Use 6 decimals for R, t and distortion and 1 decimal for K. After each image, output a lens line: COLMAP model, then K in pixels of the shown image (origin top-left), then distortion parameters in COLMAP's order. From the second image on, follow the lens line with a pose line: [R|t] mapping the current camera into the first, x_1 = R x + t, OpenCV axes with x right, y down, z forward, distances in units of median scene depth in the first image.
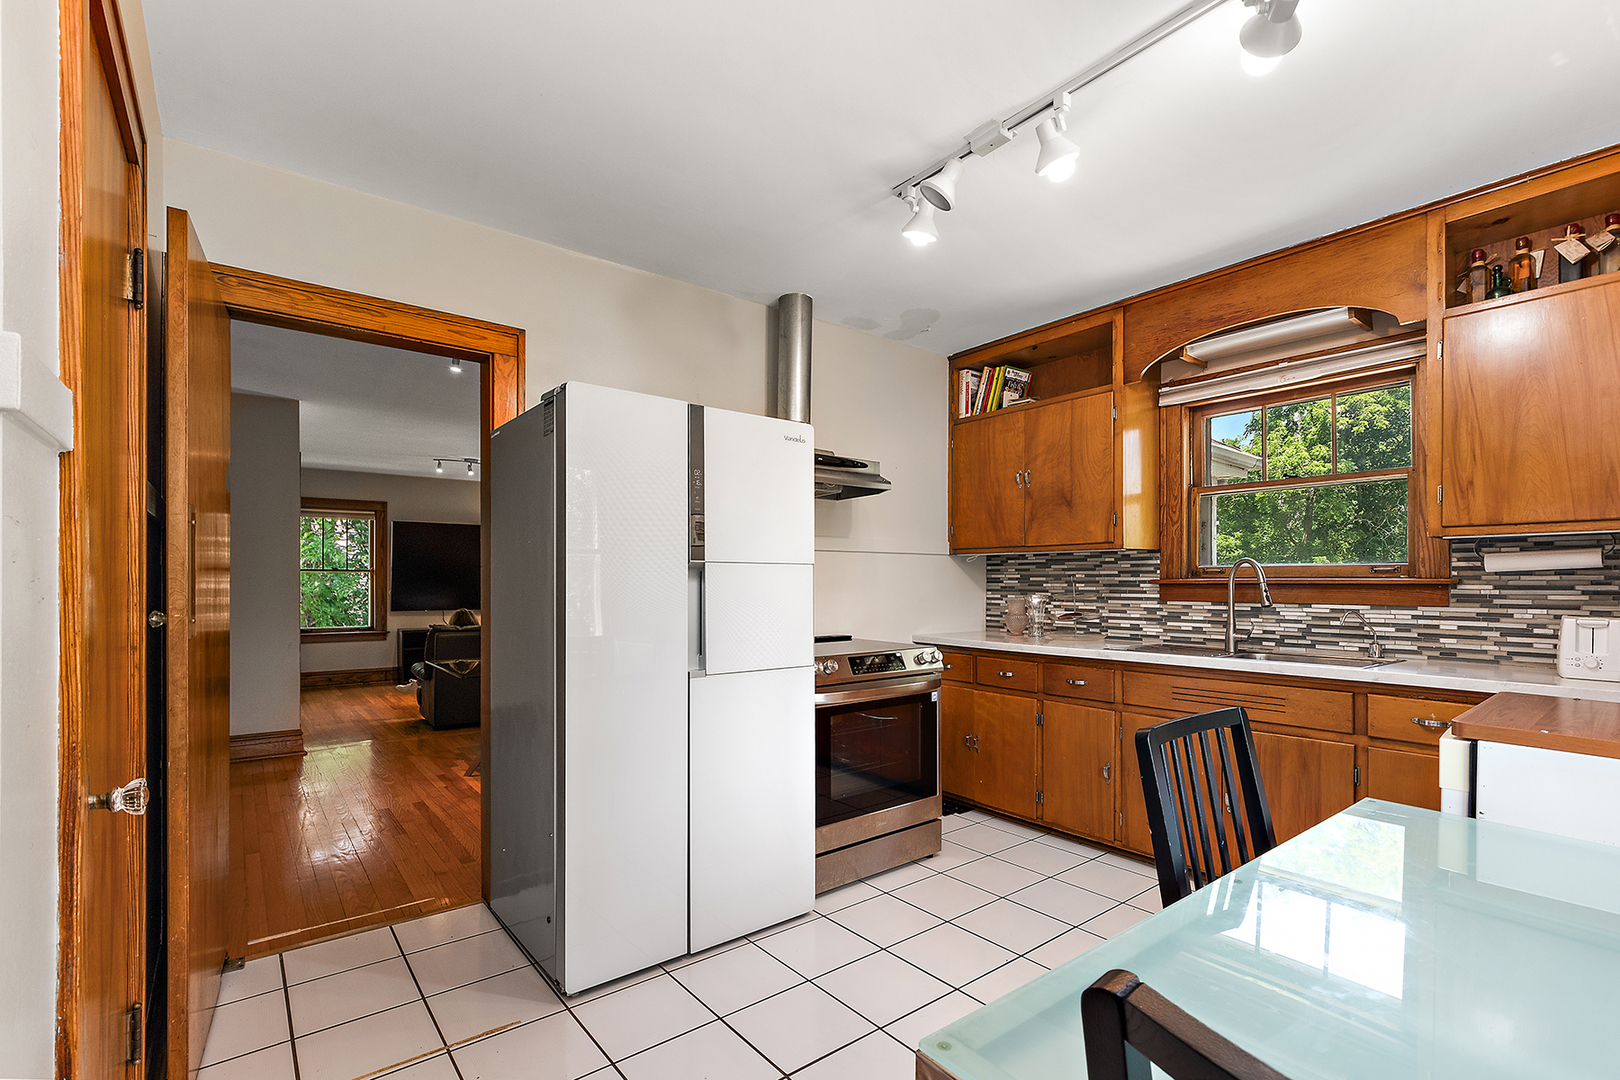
lens RADIAL K [[732.6, 0, 810.0], [0, 732.6, 586.8], [0, 0, 1]] dist [-0.000110, -0.000196]
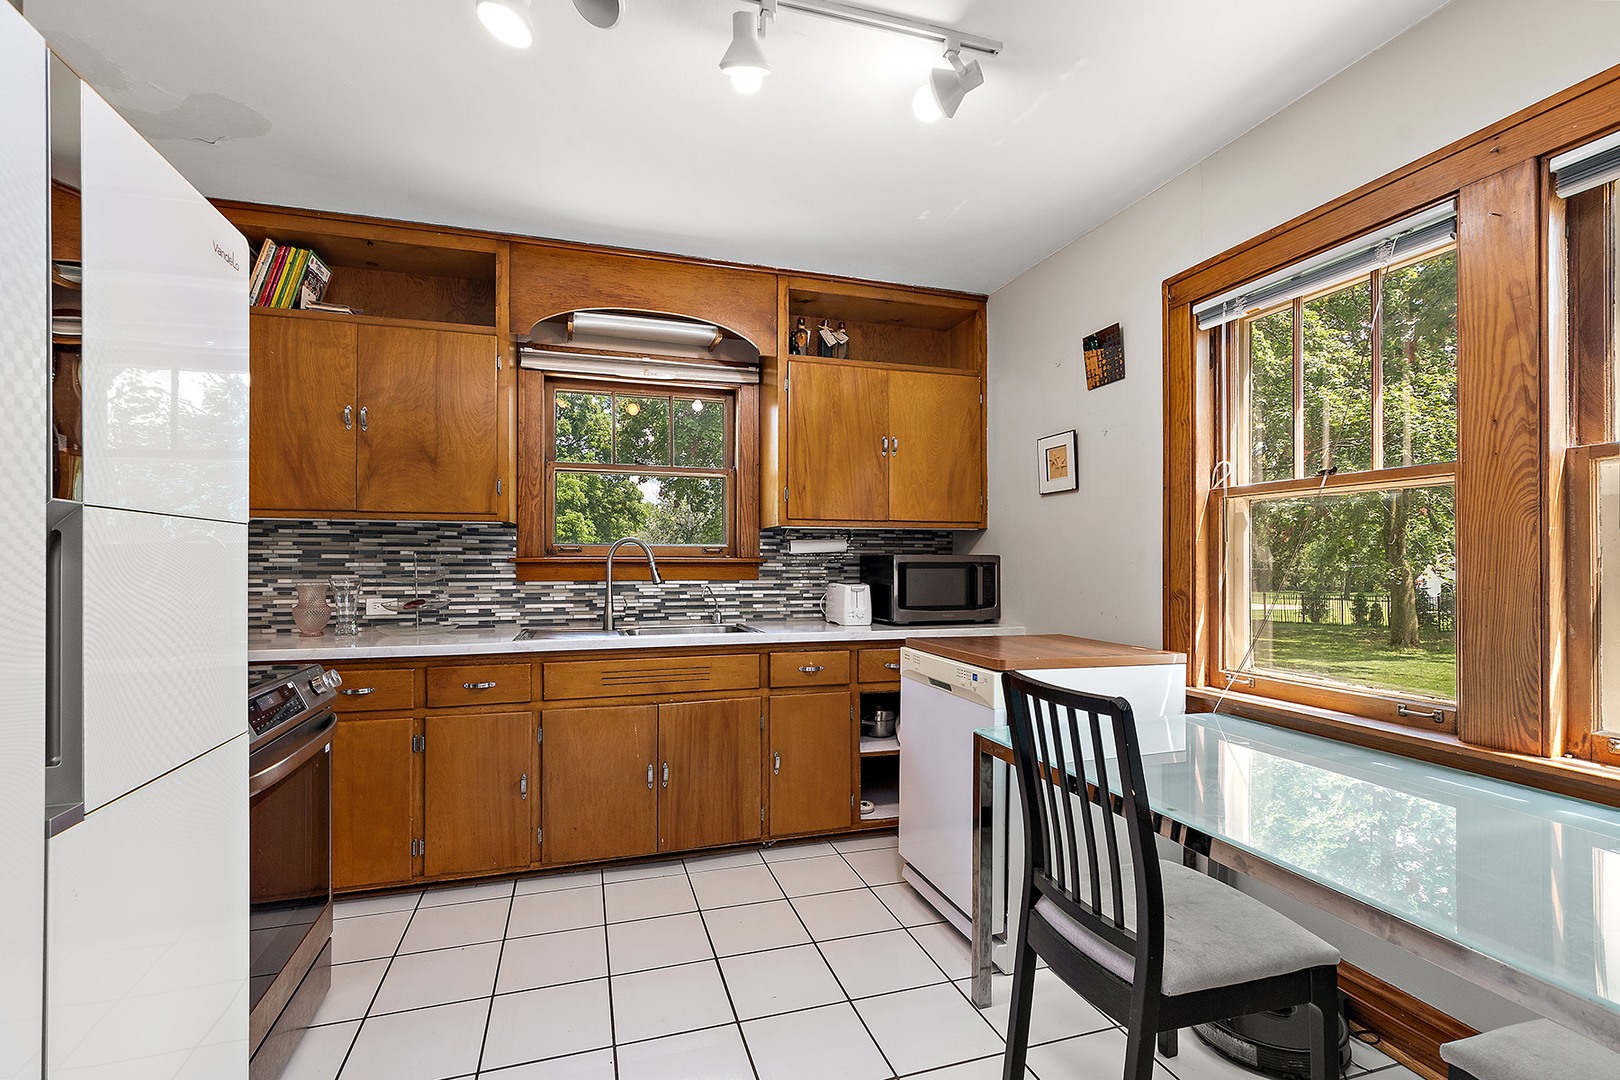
lens RADIAL K [[726.0, 0, 812.1], [0, 726.0, 557.8], [0, 0, 1]] dist [-0.001360, -0.000339]
pose [[0.350708, 0.004635, 0.936473, -0.248431], [0.004980, 0.999964, -0.006814, -0.002153], [-0.936472, 0.007053, 0.350672, 0.369504]]
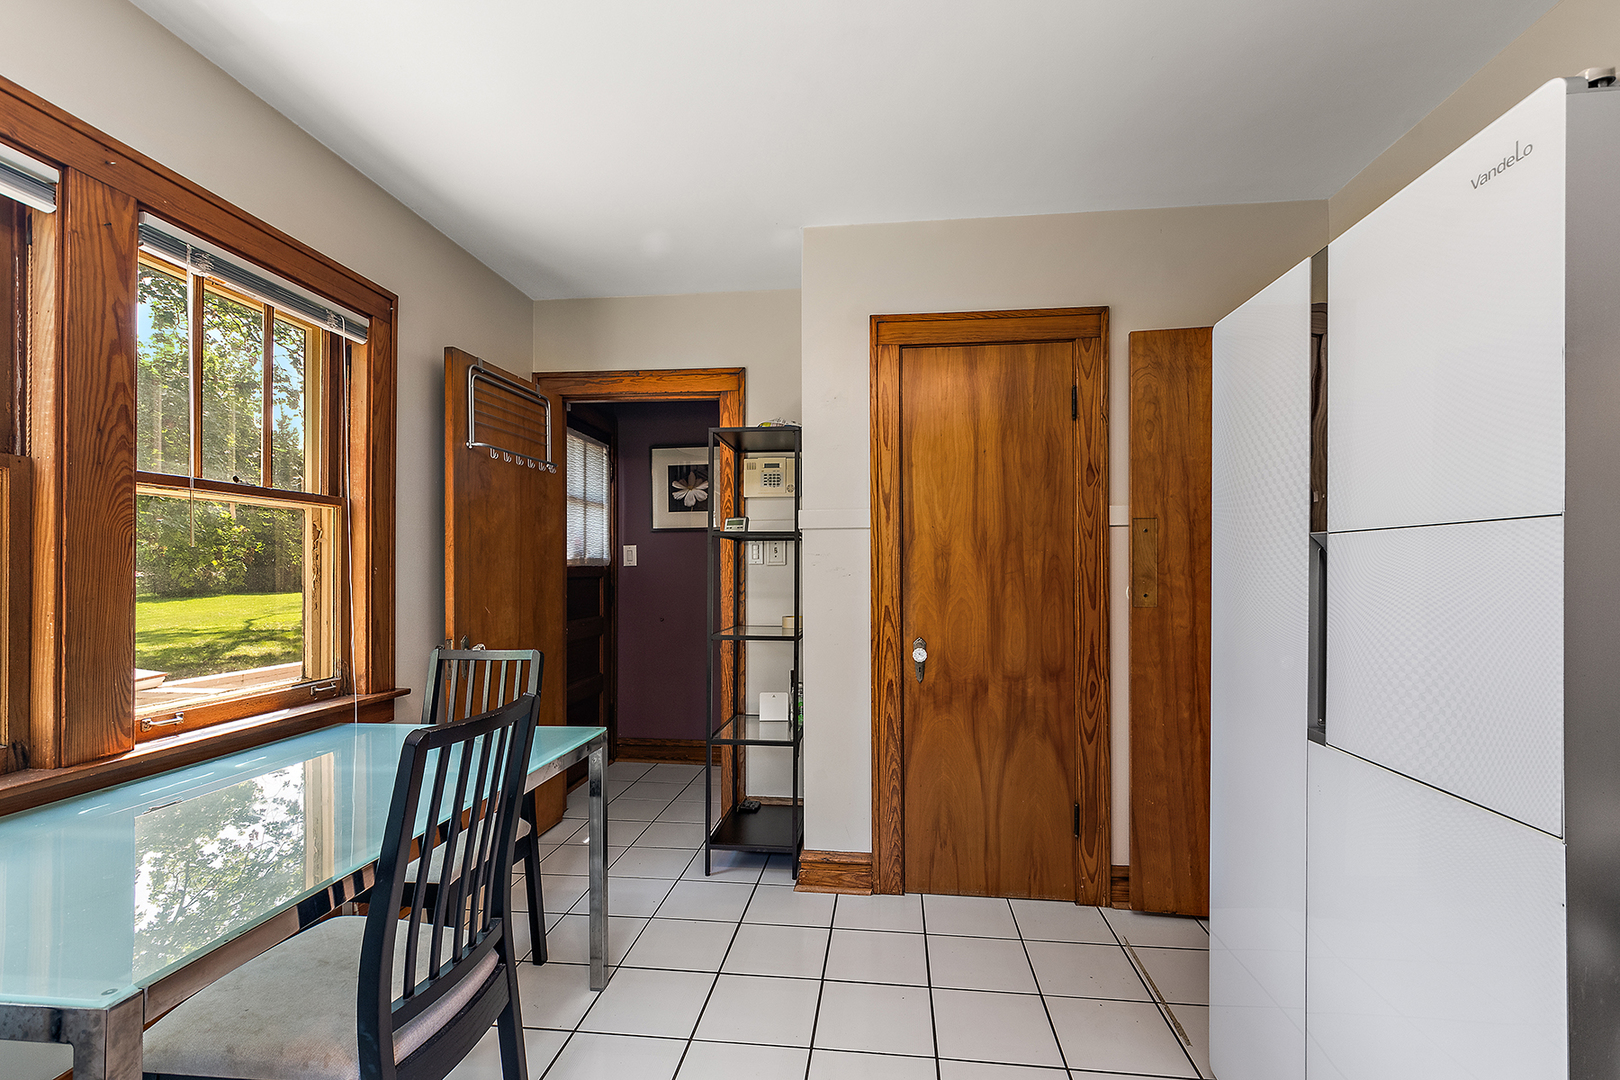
lens RADIAL K [[726.0, 0, 812.1], [0, 726.0, 557.8], [0, 0, 1]] dist [-0.001360, -0.000339]
pose [[-0.703398, -0.007975, -0.710751, 2.189196], [-0.003502, 0.999964, -0.007755, -0.024090], [0.710787, -0.002966, -0.703401, 2.003858]]
